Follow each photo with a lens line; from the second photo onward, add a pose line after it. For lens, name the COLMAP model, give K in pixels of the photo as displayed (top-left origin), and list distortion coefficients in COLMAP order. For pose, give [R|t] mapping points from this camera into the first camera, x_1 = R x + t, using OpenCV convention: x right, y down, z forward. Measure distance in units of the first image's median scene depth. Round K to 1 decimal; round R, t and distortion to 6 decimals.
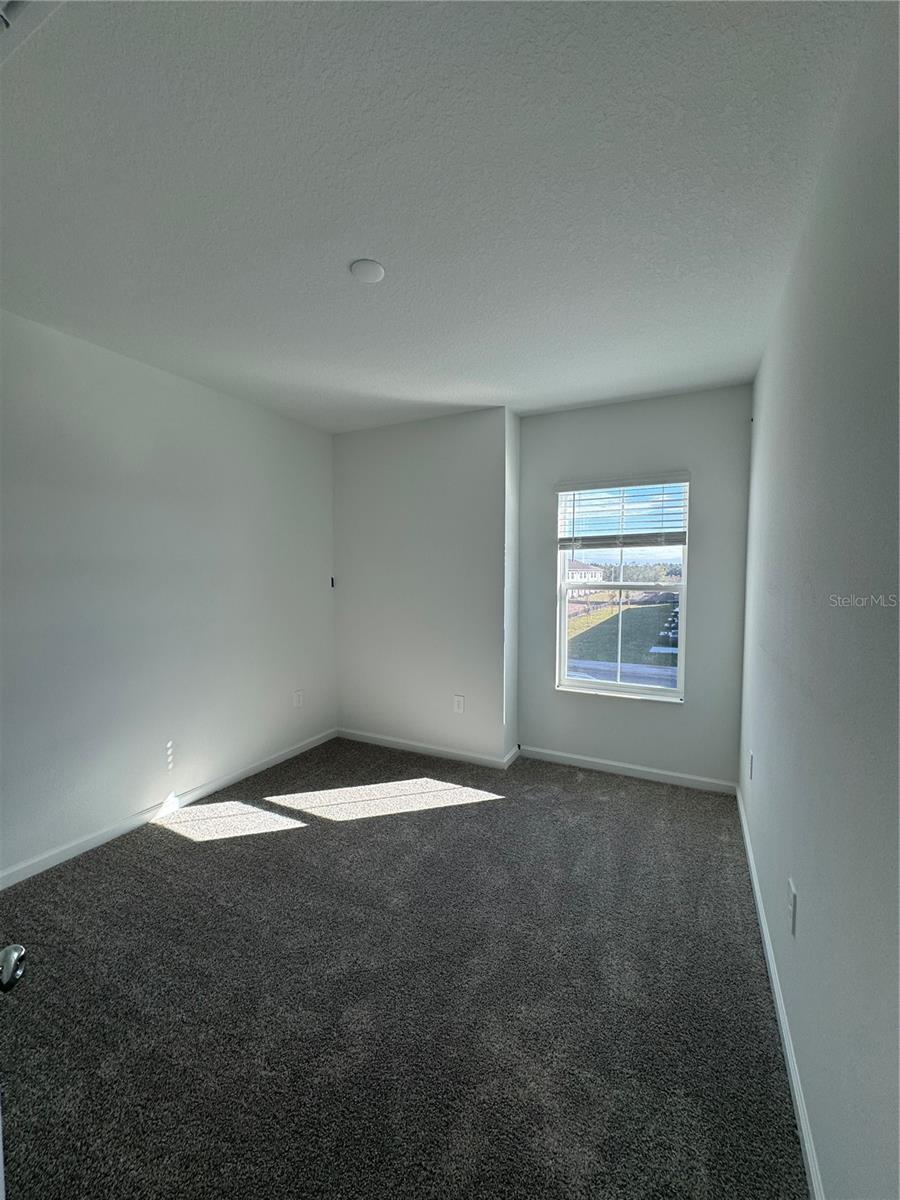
lens RADIAL K [[477.8, 0, 449.6], [0, 477.8, 600.1], [0, 0, 1]] dist [-0.006822, 0.000360]
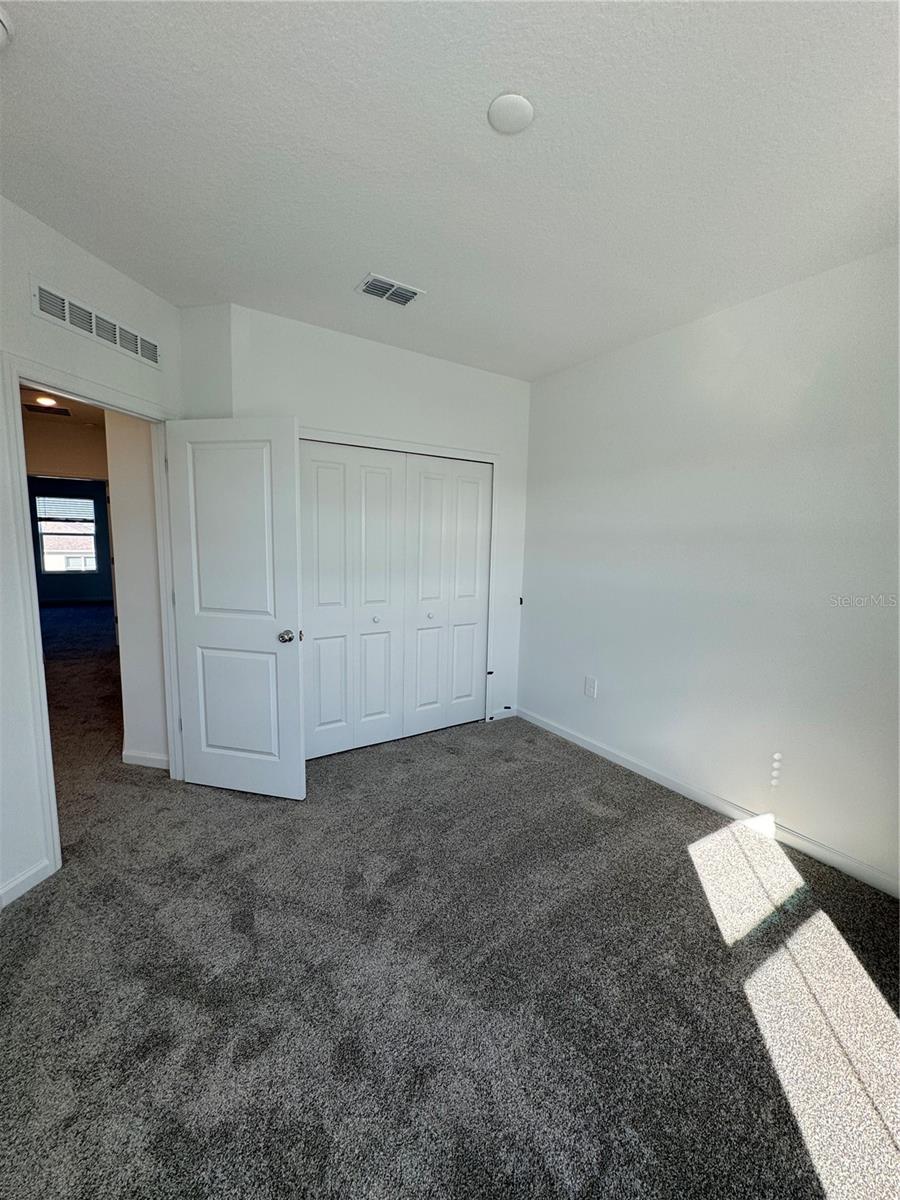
lens RADIAL K [[477.8, 0, 450.3], [0, 477.8, 600.1], [0, 0, 1]] dist [-0.006822, 0.000360]
pose [[-0.501011, 0.100528, -0.859582, 0.364750], [-0.071935, 0.984956, 0.157118, -0.047551], [0.862446, 0.140553, -0.486243, 0.878901]]
